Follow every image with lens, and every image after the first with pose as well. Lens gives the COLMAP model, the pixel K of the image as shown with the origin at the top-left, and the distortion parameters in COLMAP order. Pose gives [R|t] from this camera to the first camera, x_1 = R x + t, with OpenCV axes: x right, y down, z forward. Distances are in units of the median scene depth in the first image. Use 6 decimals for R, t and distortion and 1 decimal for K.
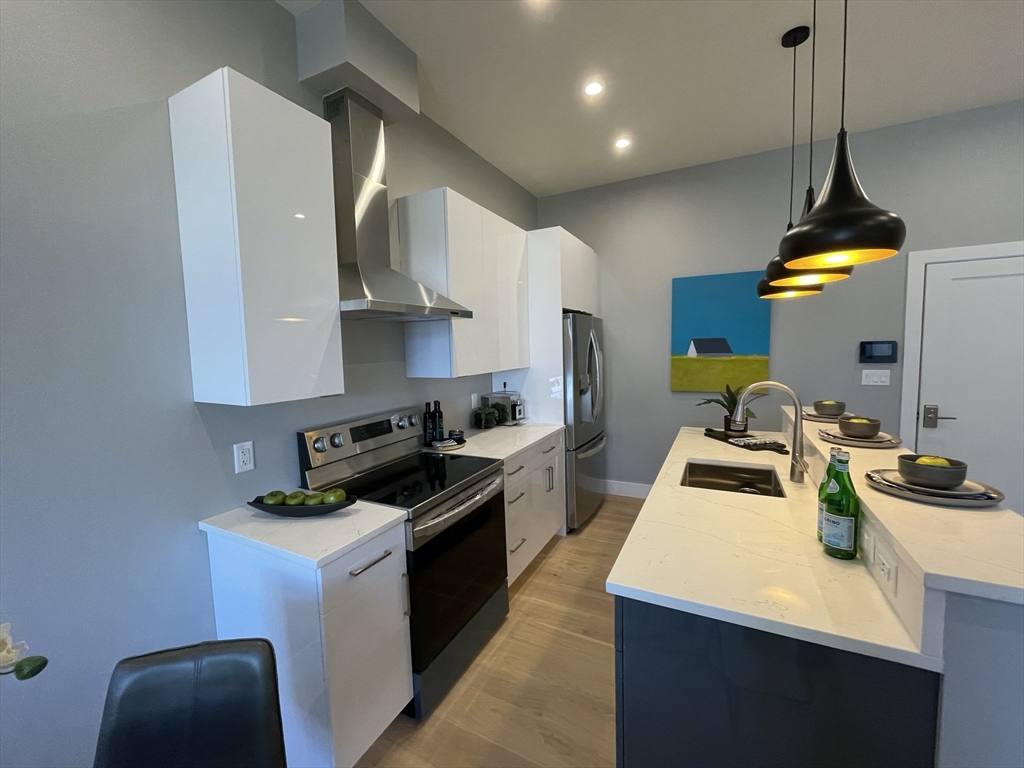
lens RADIAL K [[415.4, 0, 512.0], [0, 415.4, 384.0], [0, 0, 1]] dist [-0.000635, -0.000035]
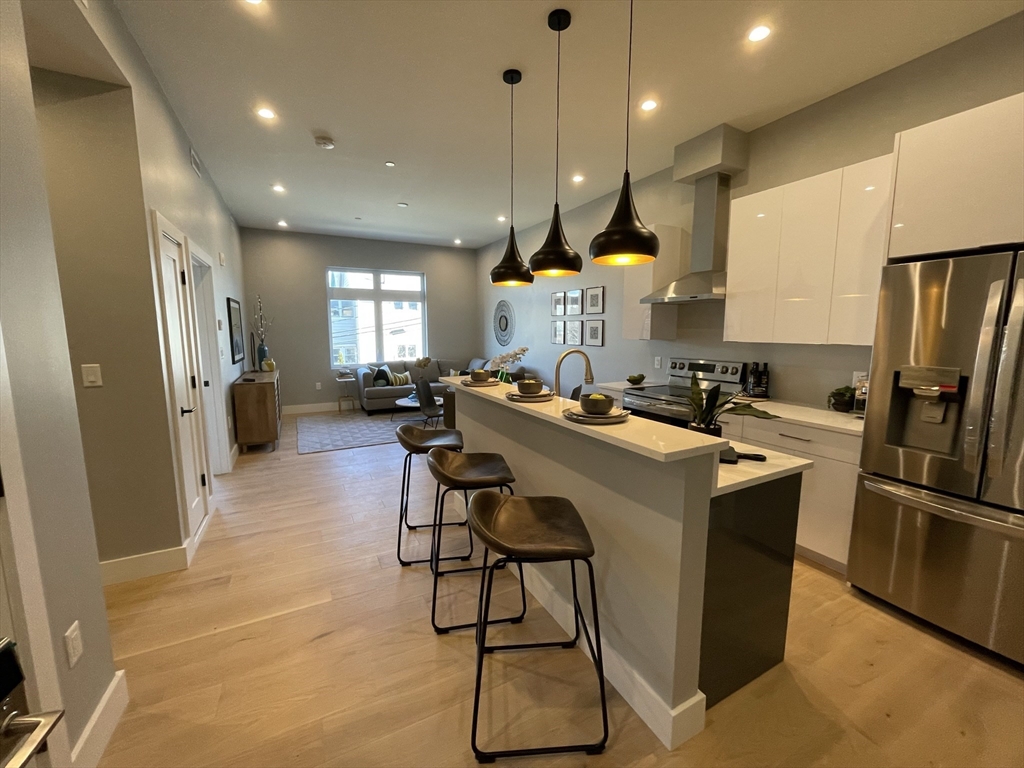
lens RADIAL K [[415.4, 0, 512.0], [0, 415.4, 384.0], [0, 0, 1]] dist [-0.000635, -0.000035]
pose [[-0.582828, 0.136801, -0.800998, 1.197846], [-0.052710, 0.977287, 0.205262, -0.106059], [0.810884, 0.161853, -0.562379, 1.063160]]
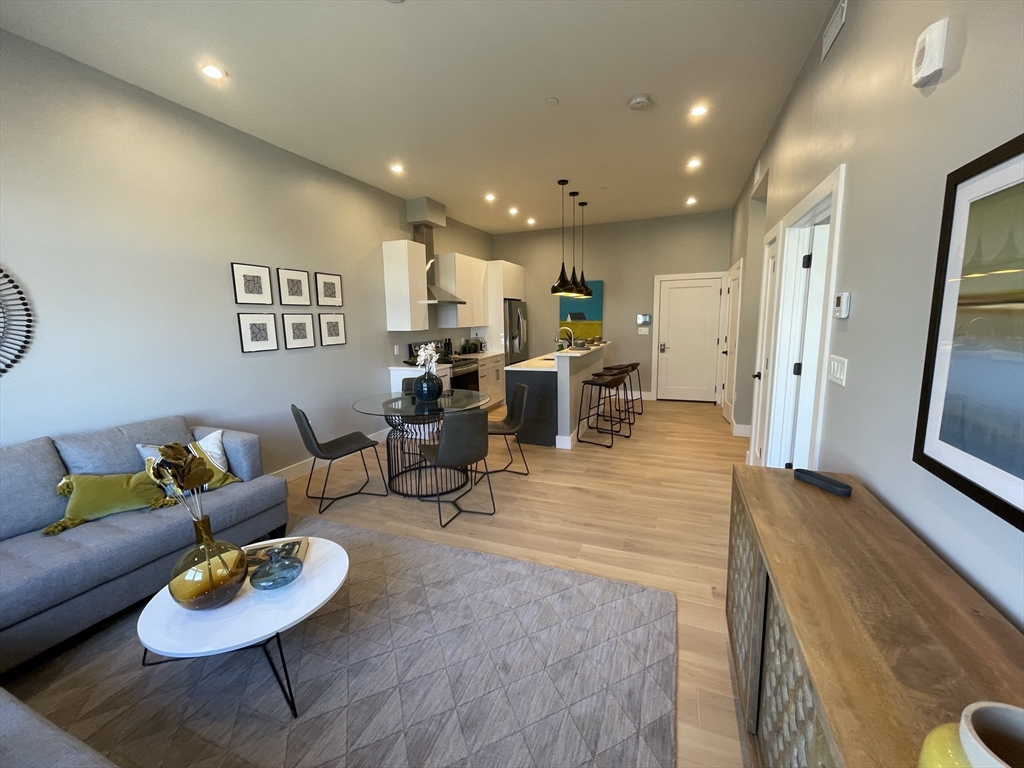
lens RADIAL K [[415.4, 0, 512.0], [0, 415.4, 384.0], [0, 0, 1]] dist [-0.000635, -0.000035]
pose [[0.995778, -0.006084, 0.091595, -0.042102], [-0.000192, 0.997661, 0.068351, 0.134614], [-0.091796, -0.068080, 0.993448, -1.373527]]
